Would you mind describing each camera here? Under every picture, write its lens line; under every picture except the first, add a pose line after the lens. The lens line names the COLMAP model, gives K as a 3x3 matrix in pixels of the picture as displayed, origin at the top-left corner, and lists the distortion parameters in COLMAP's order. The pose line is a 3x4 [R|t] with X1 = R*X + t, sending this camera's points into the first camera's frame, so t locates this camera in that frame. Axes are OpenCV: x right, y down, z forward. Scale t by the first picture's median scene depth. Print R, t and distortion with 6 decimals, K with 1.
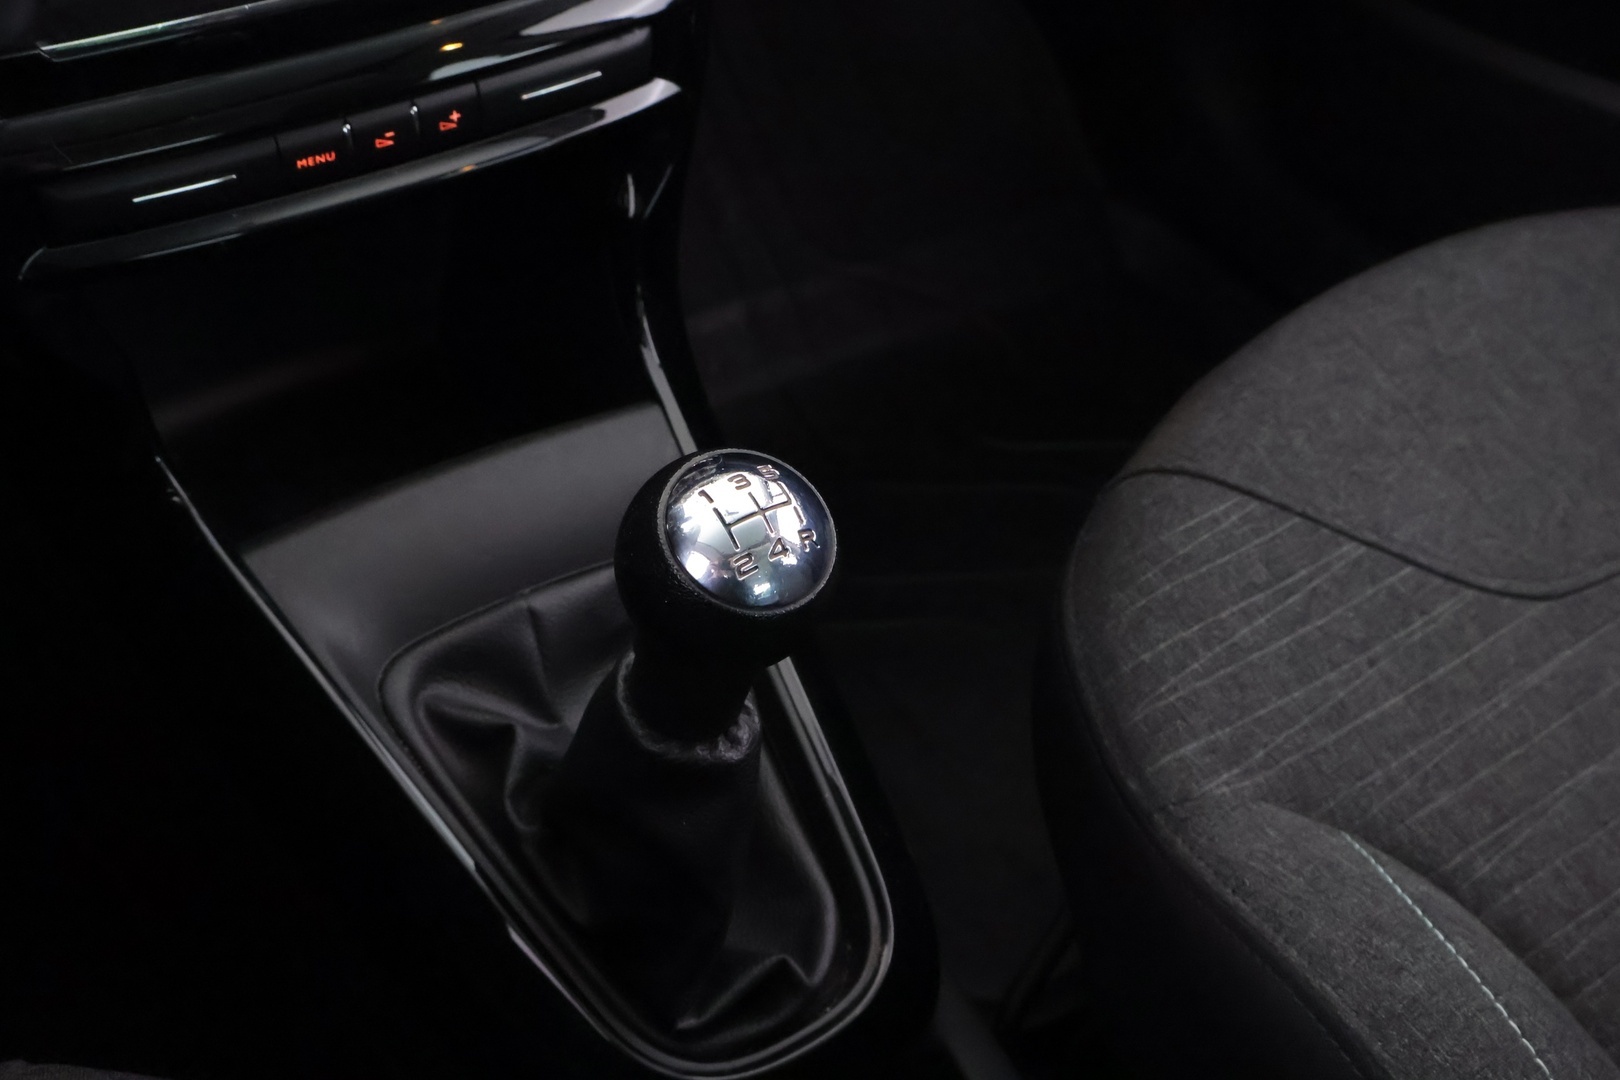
lens RADIAL K [[1949.1, 0, 810.0], [0, 1949.1, 540.0], [0, 0, 1]] dist [-0.009217, 0.036312]
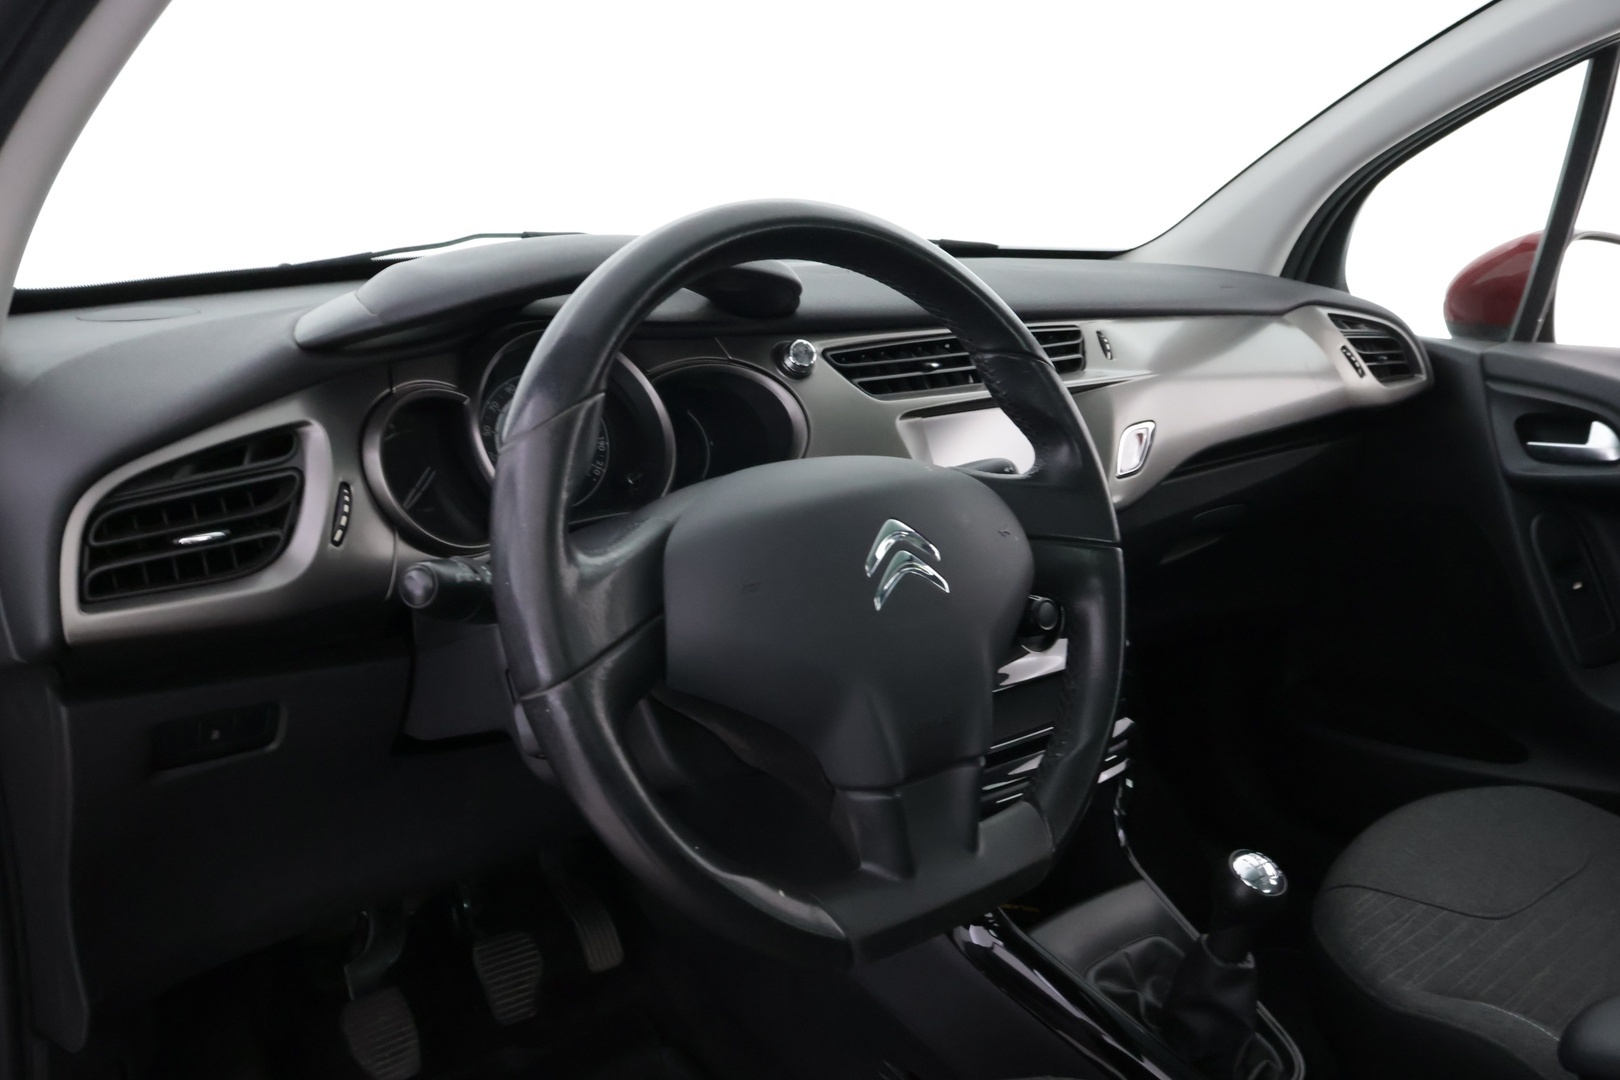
lens RADIAL K [[1332.8, 0, 810.0], [0, 1332.8, 540.0], [0, 0, 1]] dist [0.004056, -0.001897]
pose [[0.996270, -0.083288, 0.022550, -0.563844], [0.084460, 0.887811, -0.452391, 0.320435], [0.017659, 0.452609, 0.891534, -0.879888]]
